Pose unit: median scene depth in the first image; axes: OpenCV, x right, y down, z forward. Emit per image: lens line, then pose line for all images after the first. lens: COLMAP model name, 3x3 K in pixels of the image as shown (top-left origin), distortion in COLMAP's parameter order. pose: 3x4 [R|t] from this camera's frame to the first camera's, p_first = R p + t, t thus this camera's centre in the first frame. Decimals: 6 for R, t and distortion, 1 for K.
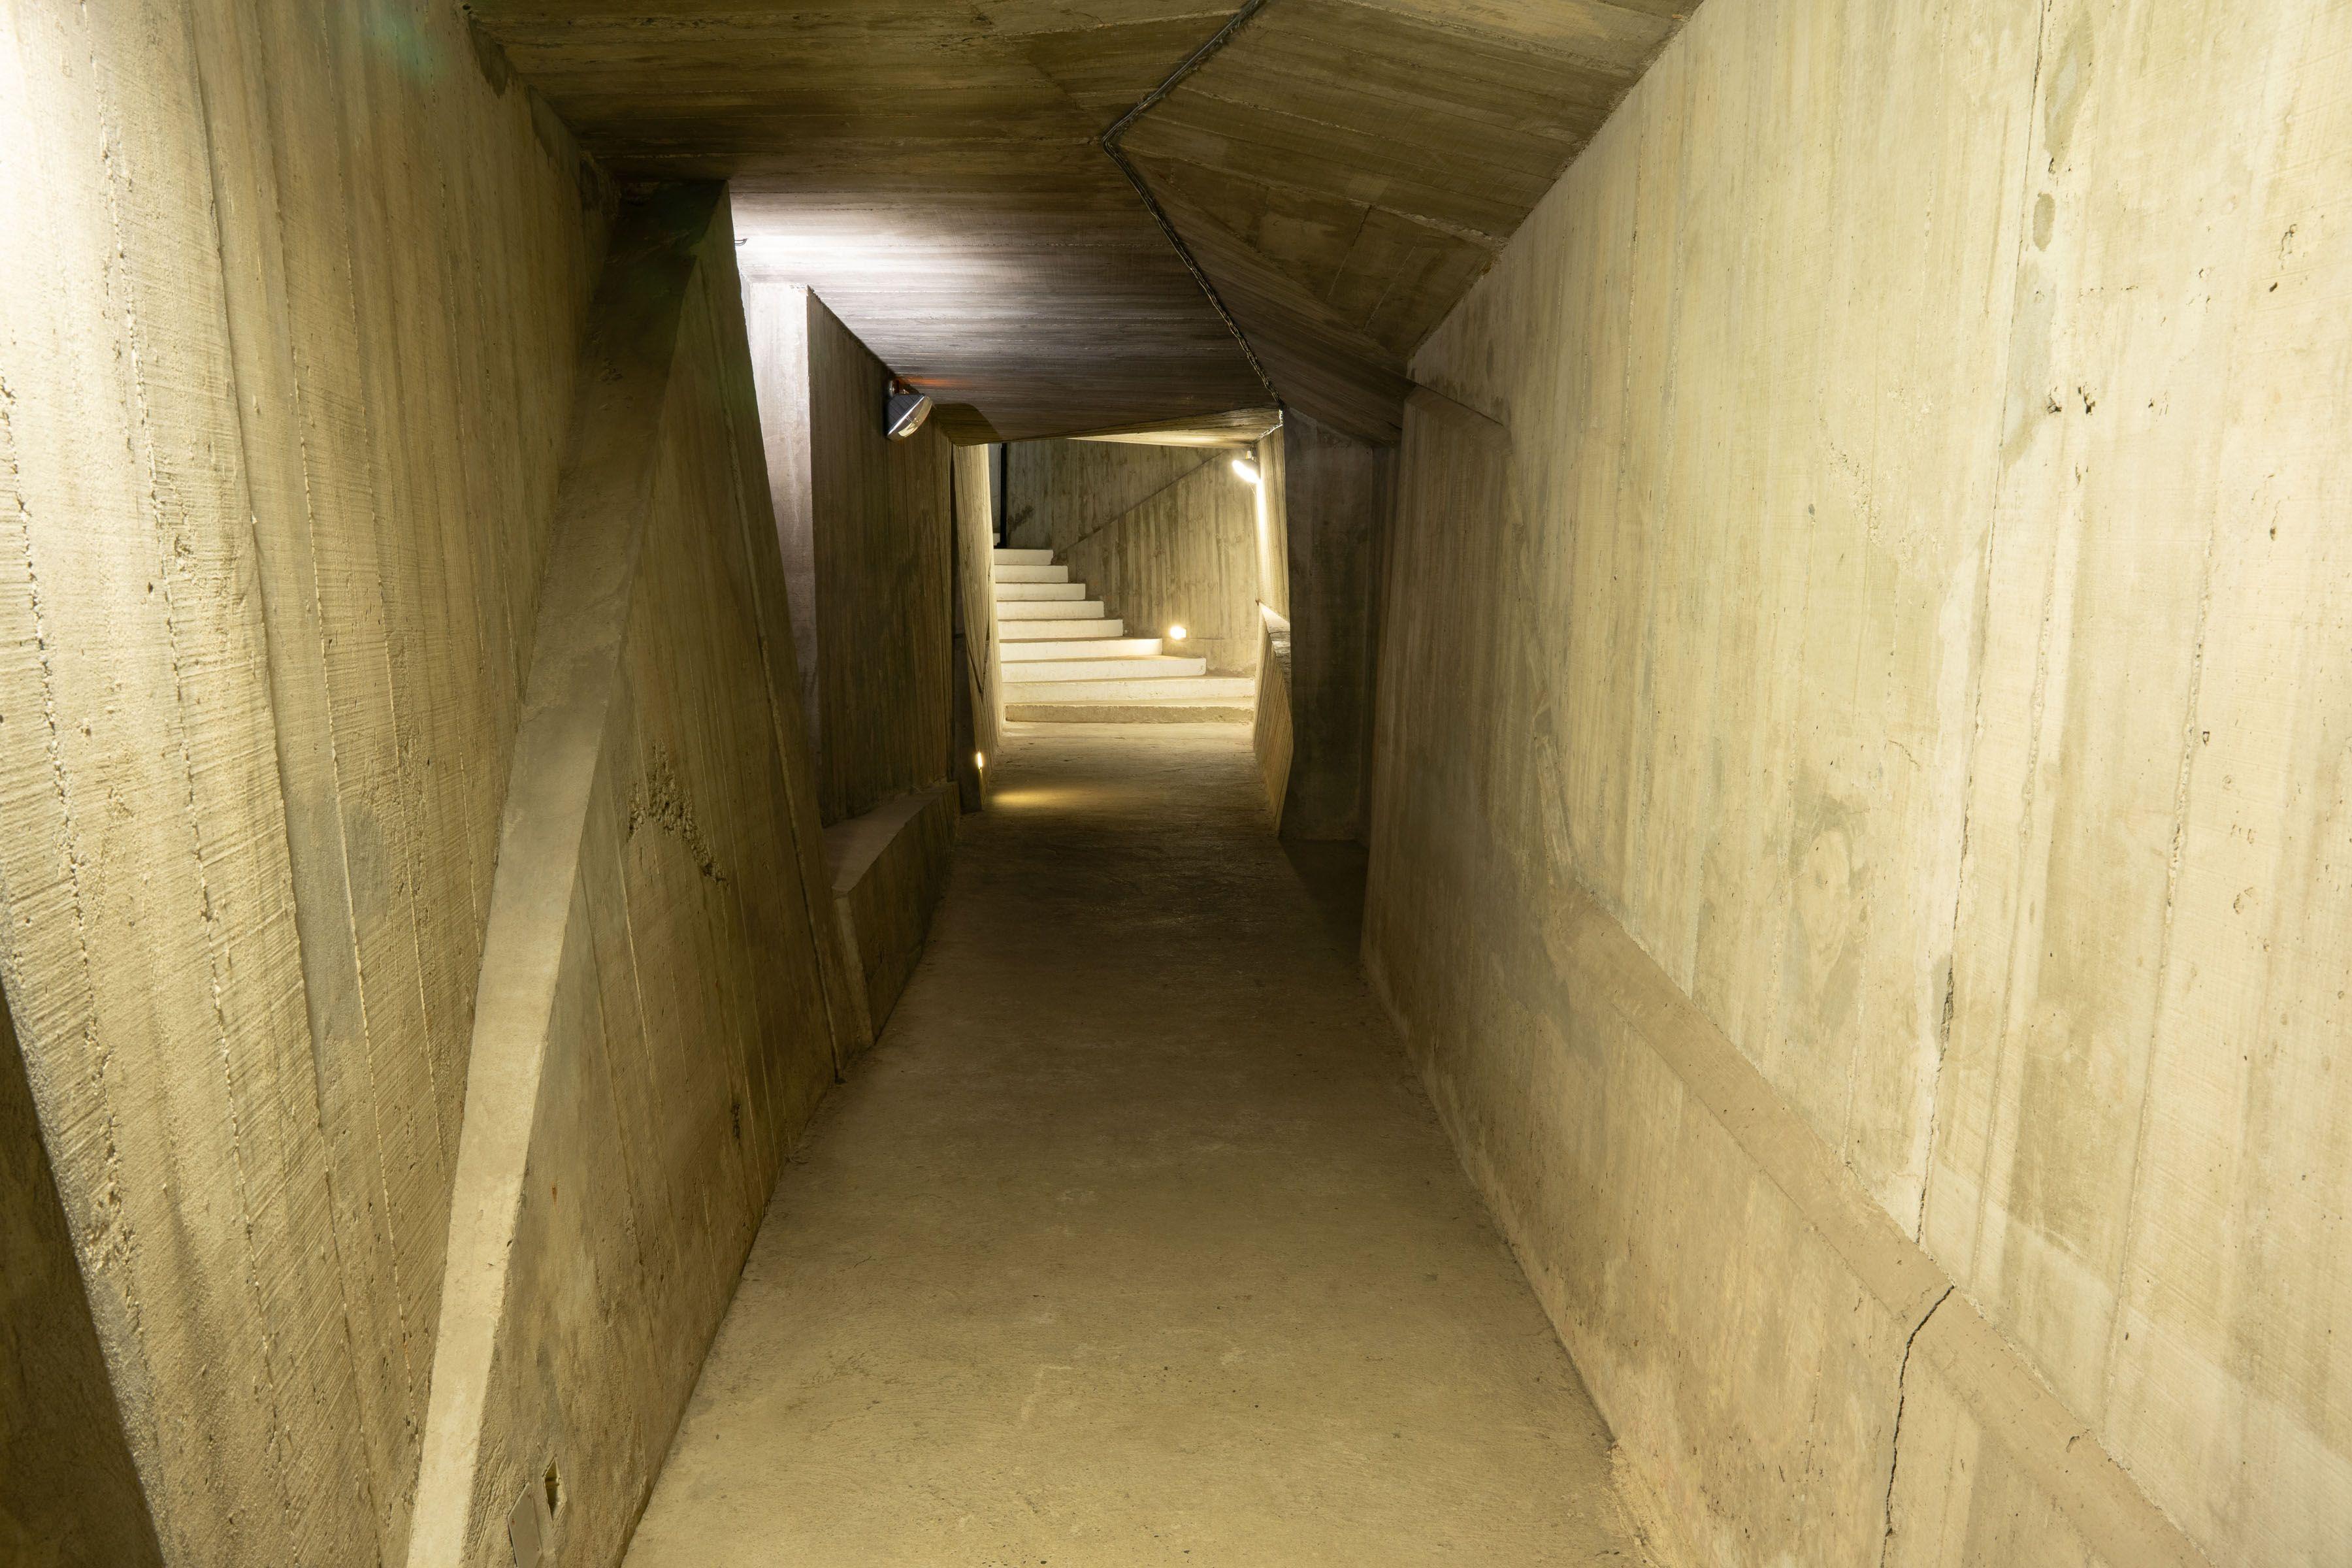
lens RADIAL K [[1650.3, 0, 1126.2], [0, 1650.3, 730.4], [0, 0, 1]] dist [-0.179015, 0.131710]
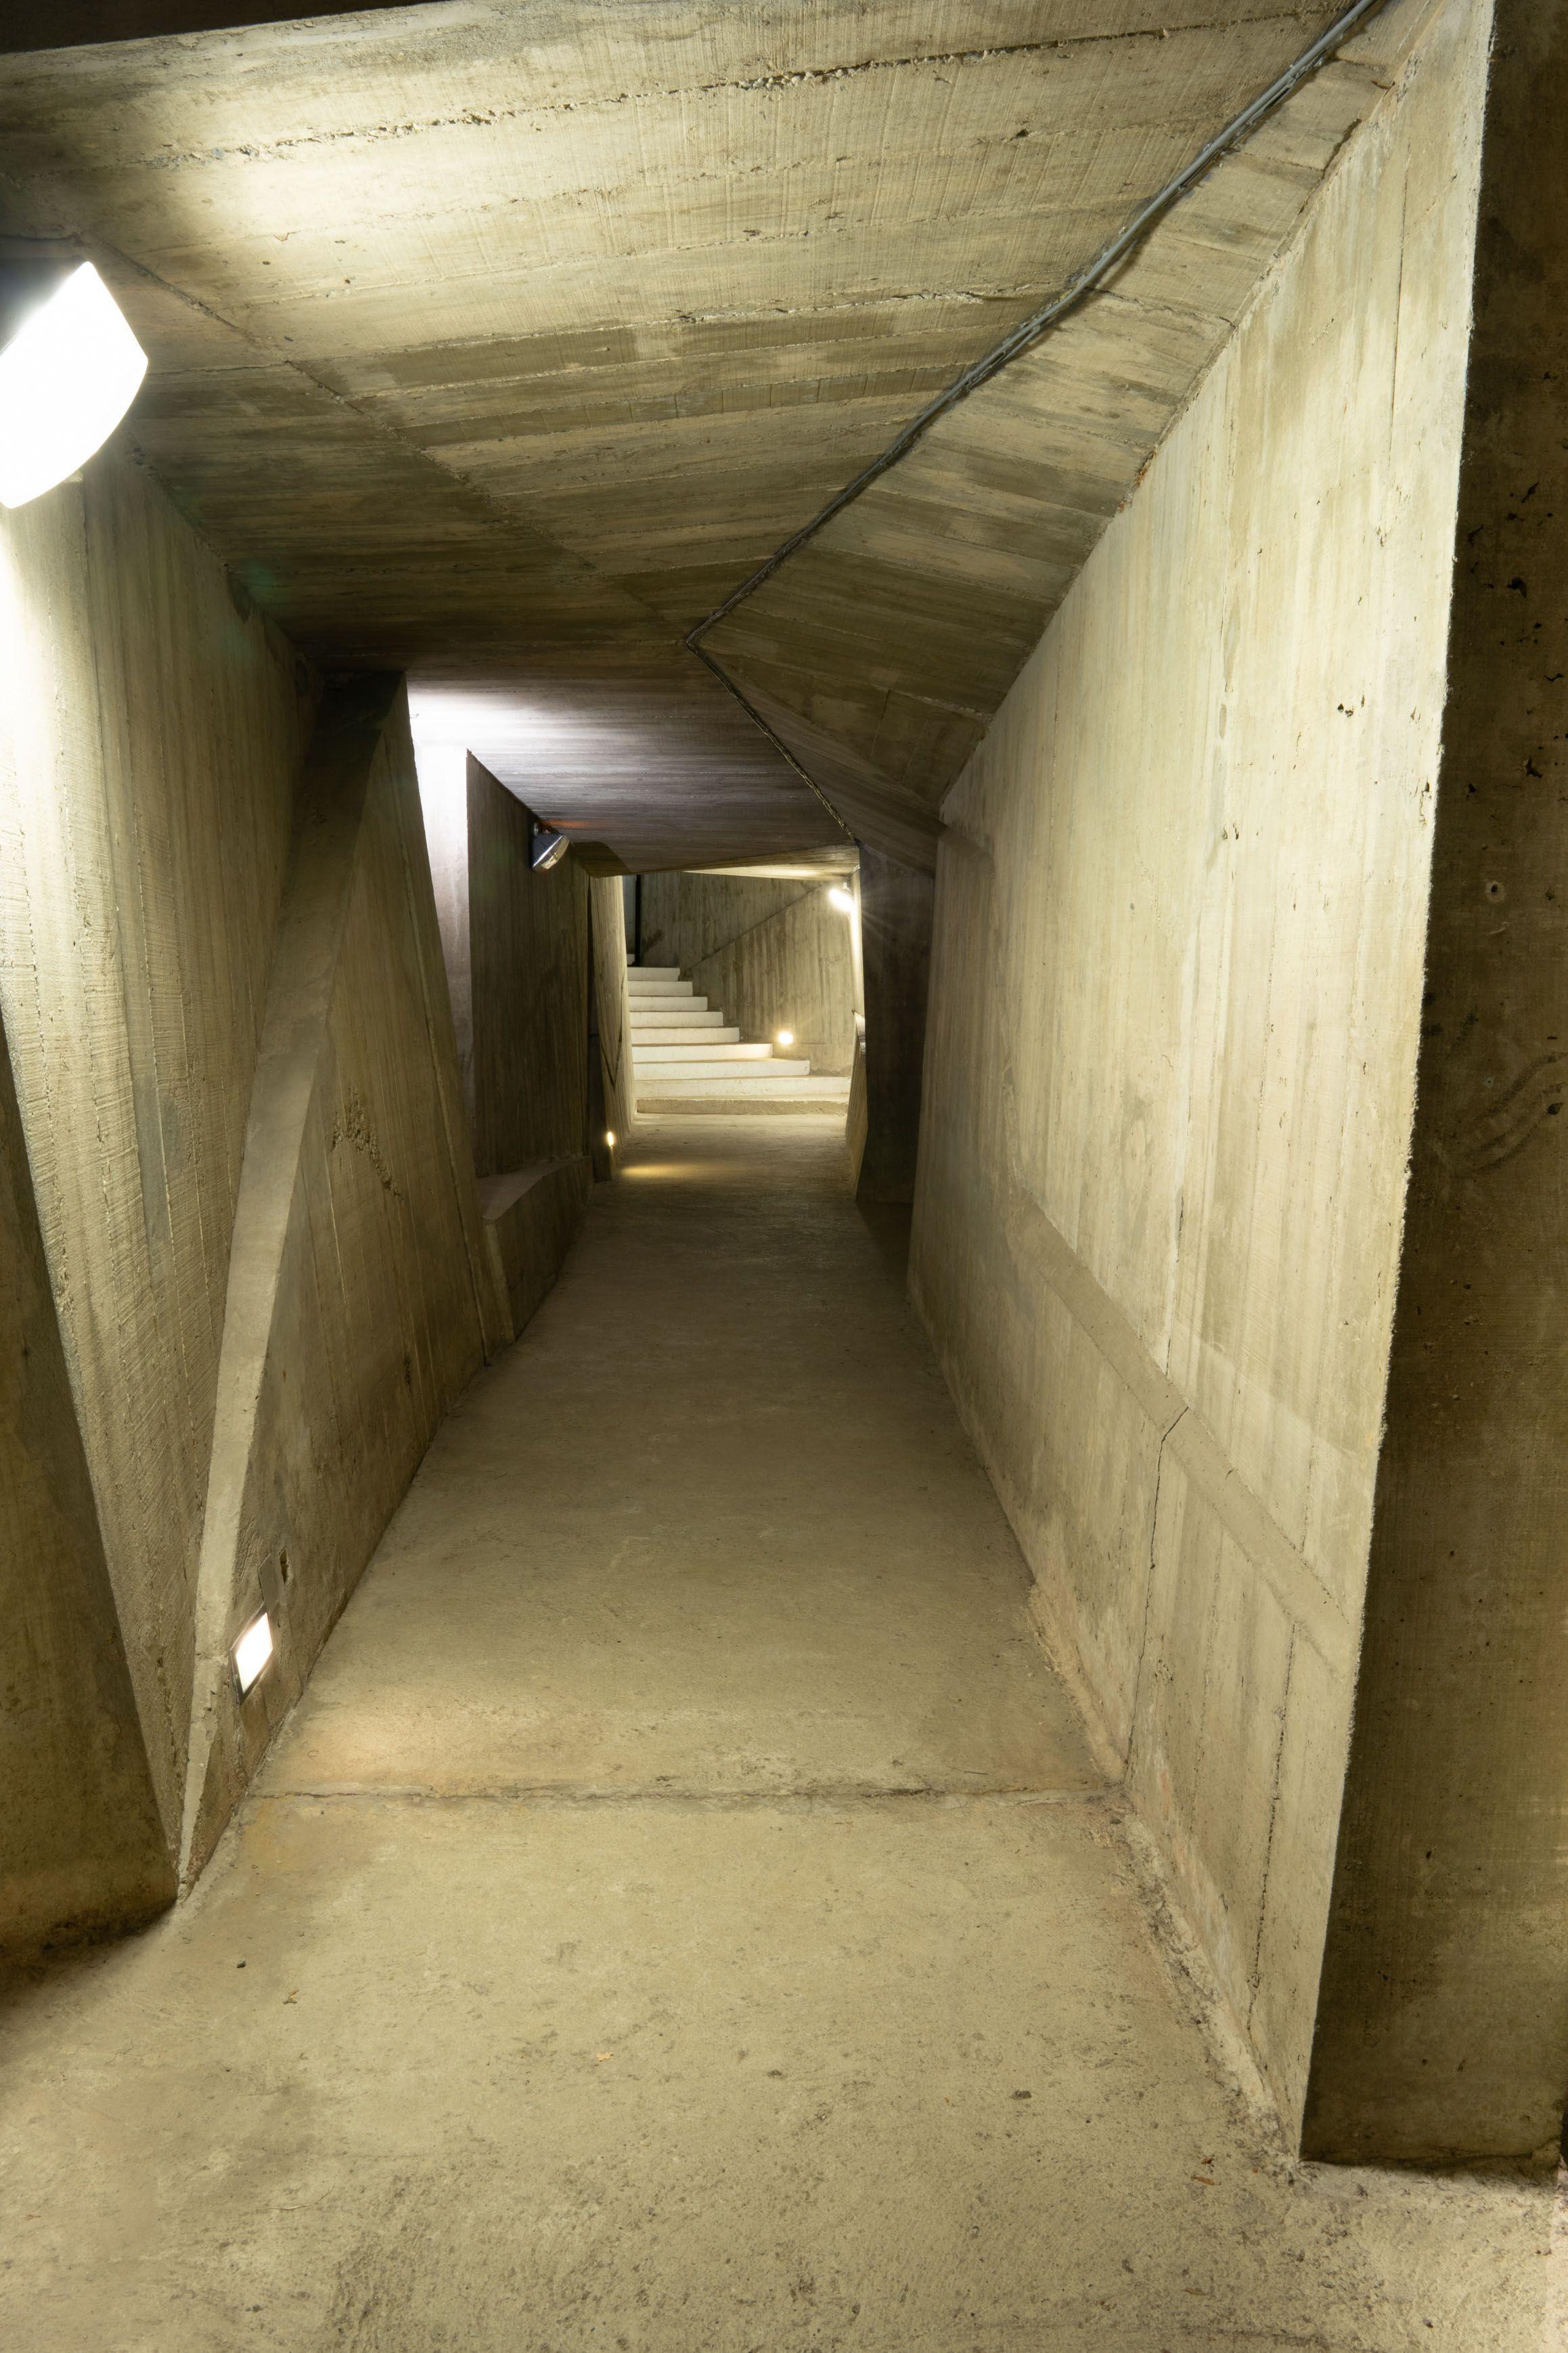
lens RADIAL K [[1458.3, 0, 738.4], [0, 1458.3, 1129.8], [0, 0, 1]] dist [-0.226652, 0.147682]
pose [[0.999959, 0.001866, -0.008873, 0.055921], [-0.001876, 0.999998, -0.001117, 0.051977], [0.008870, 0.001133, 0.999960, -0.238447]]
